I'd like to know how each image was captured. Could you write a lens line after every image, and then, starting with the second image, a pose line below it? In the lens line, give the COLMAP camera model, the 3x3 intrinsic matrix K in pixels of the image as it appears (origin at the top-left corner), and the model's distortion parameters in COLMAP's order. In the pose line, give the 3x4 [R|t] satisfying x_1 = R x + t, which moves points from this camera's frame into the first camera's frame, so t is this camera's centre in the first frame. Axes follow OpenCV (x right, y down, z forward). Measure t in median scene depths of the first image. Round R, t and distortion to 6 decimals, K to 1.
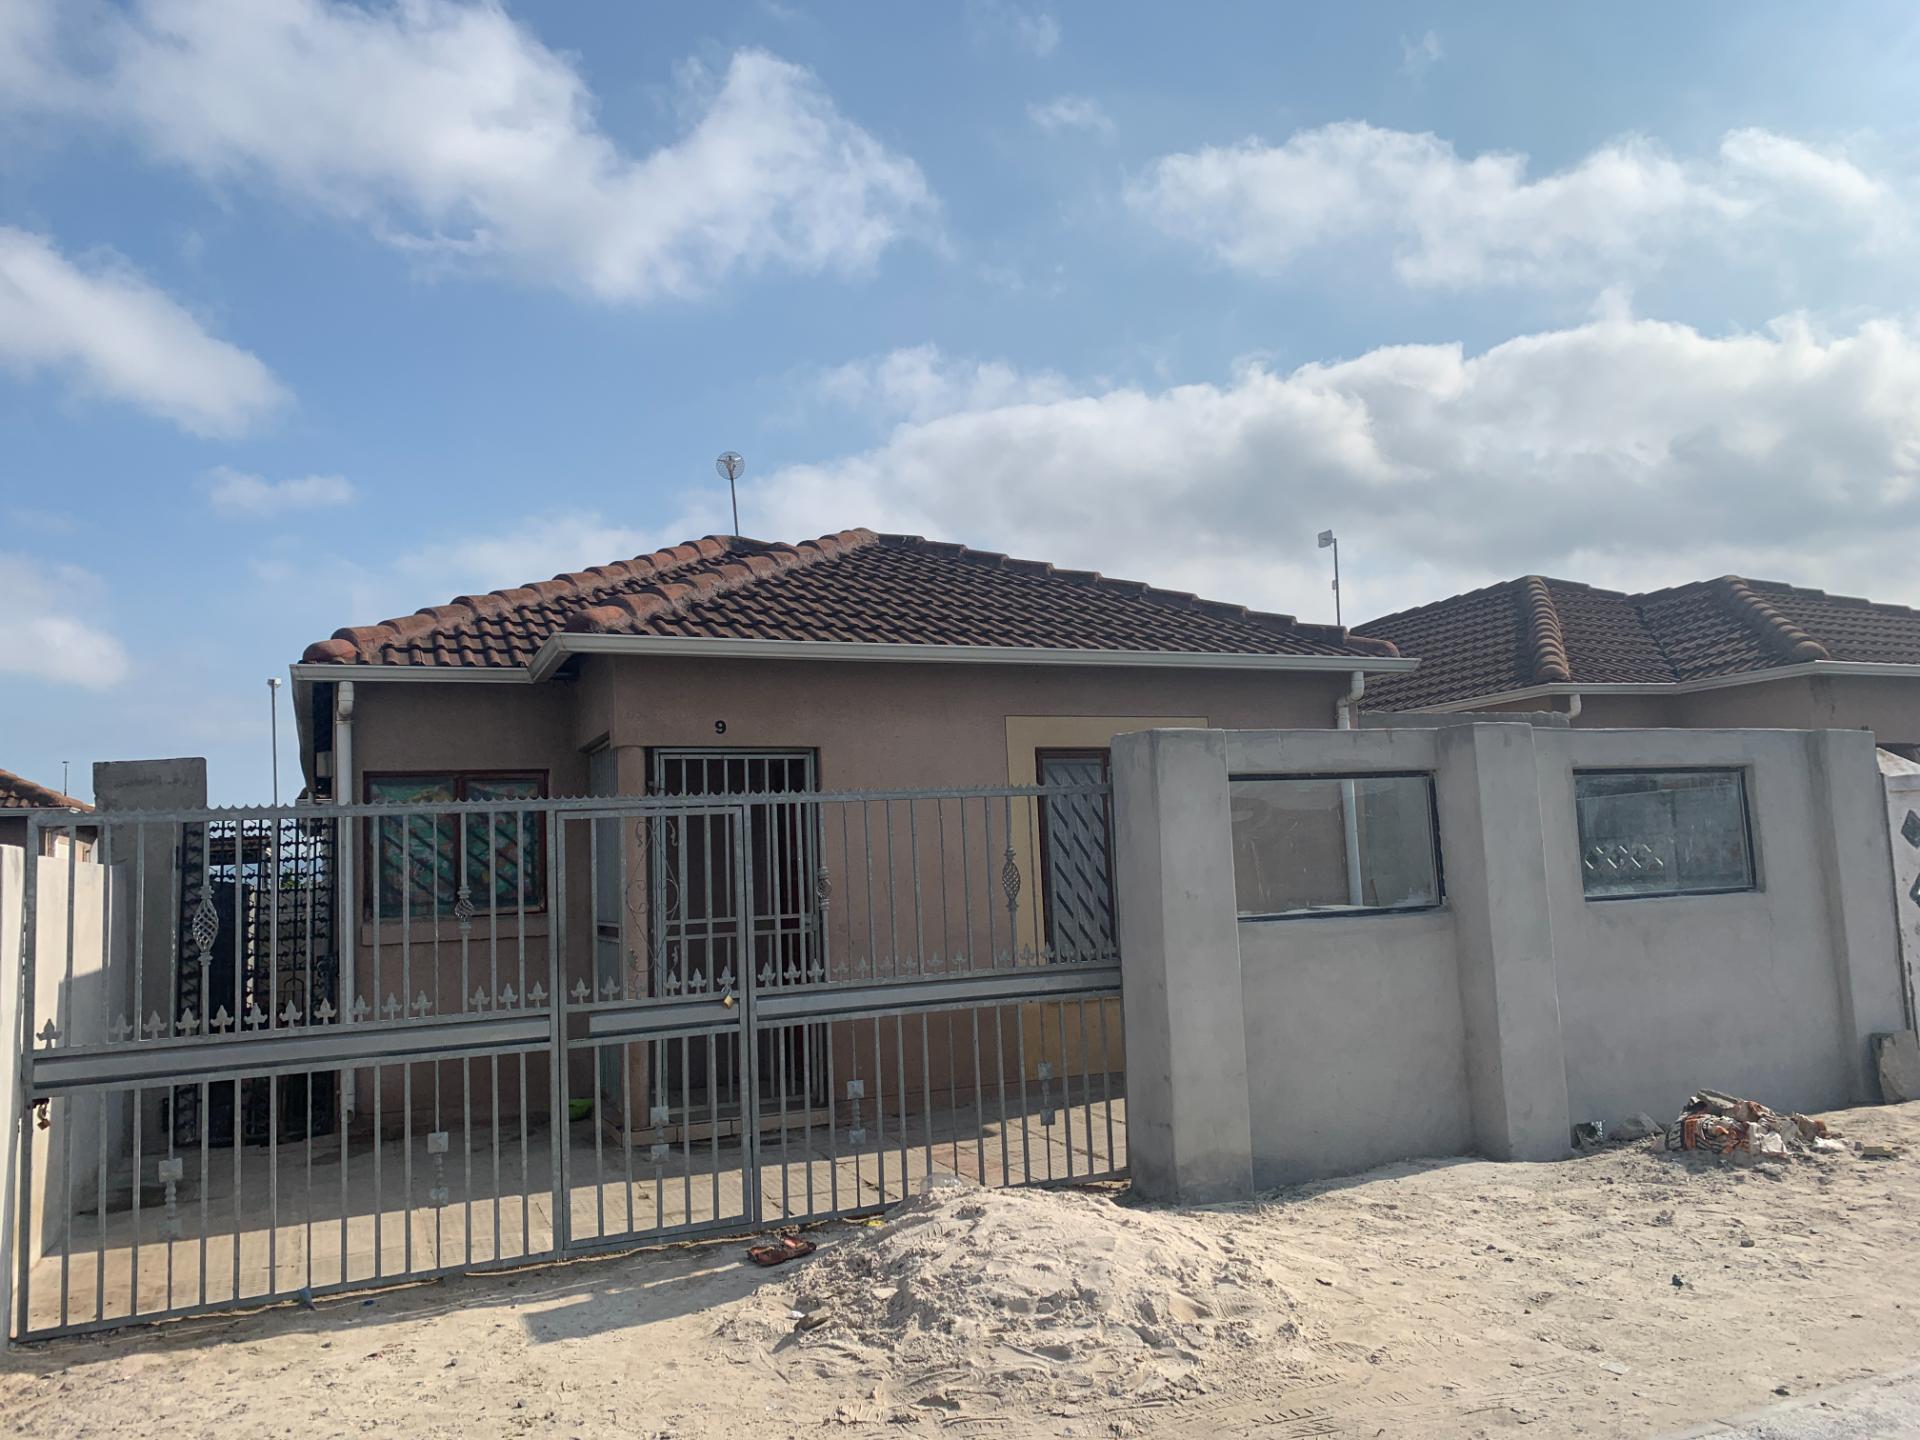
lens RADIAL K [[1462.1, 0, 935.9], [0, 1462.1, 687.0], [0, 0, 1]] dist [0.013734, -0.005595]
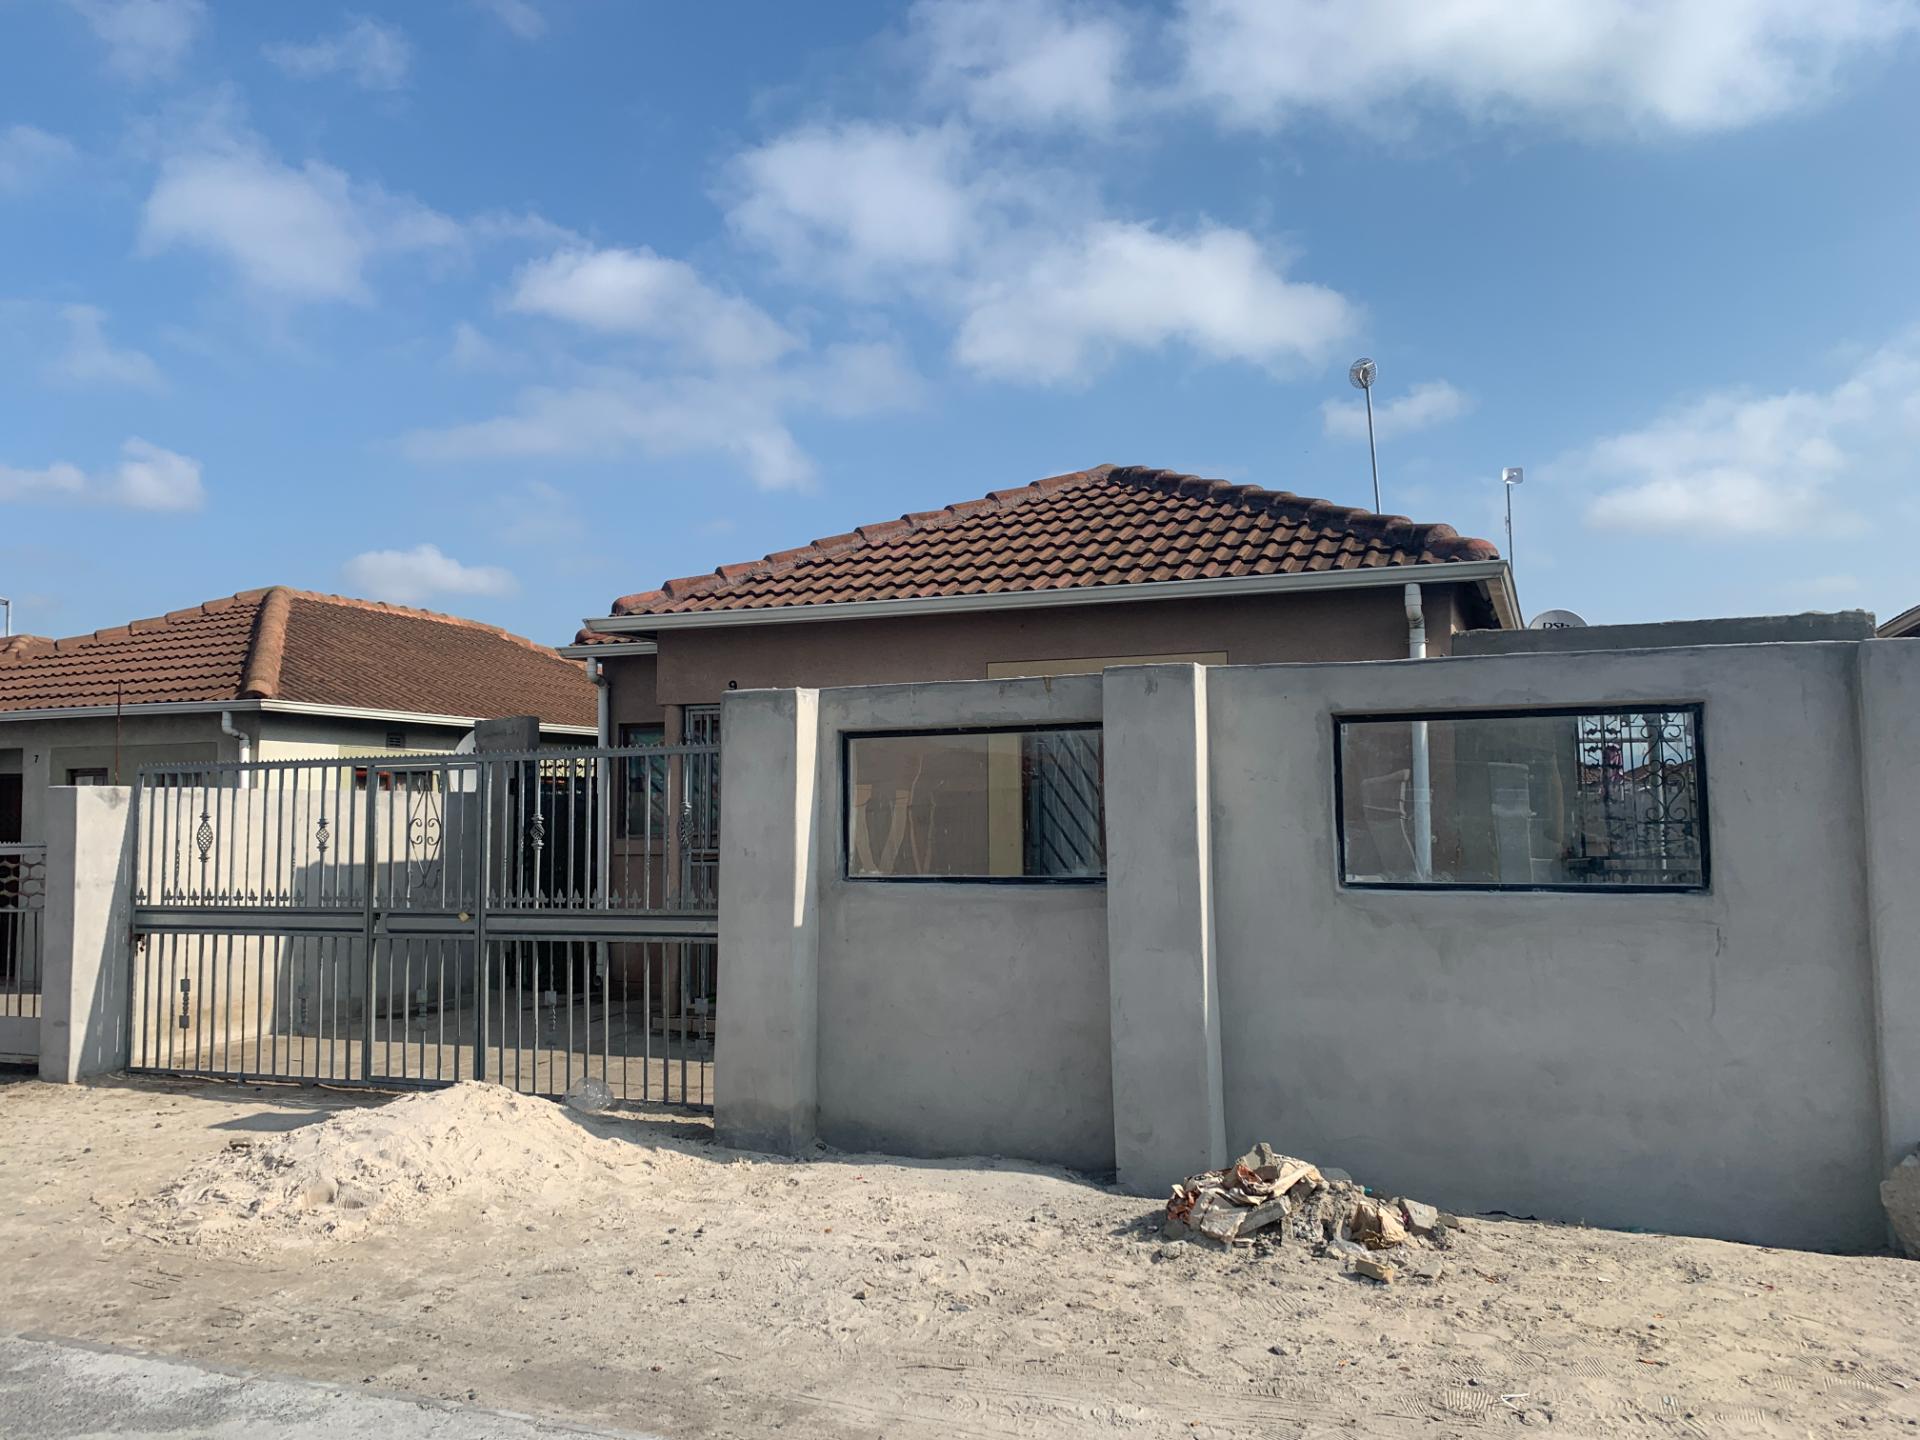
lens RADIAL K [[1460.4, 0, 934.0], [0, 1460.4, 720.3], [0, 0, 1]] dist [0.025309, -0.023807]
pose [[0.698793, -0.009229, -0.715265, 0.911348], [0.070868, 0.995891, 0.056387, 0.001420], [0.711805, -0.090092, 0.696575, 0.358410]]
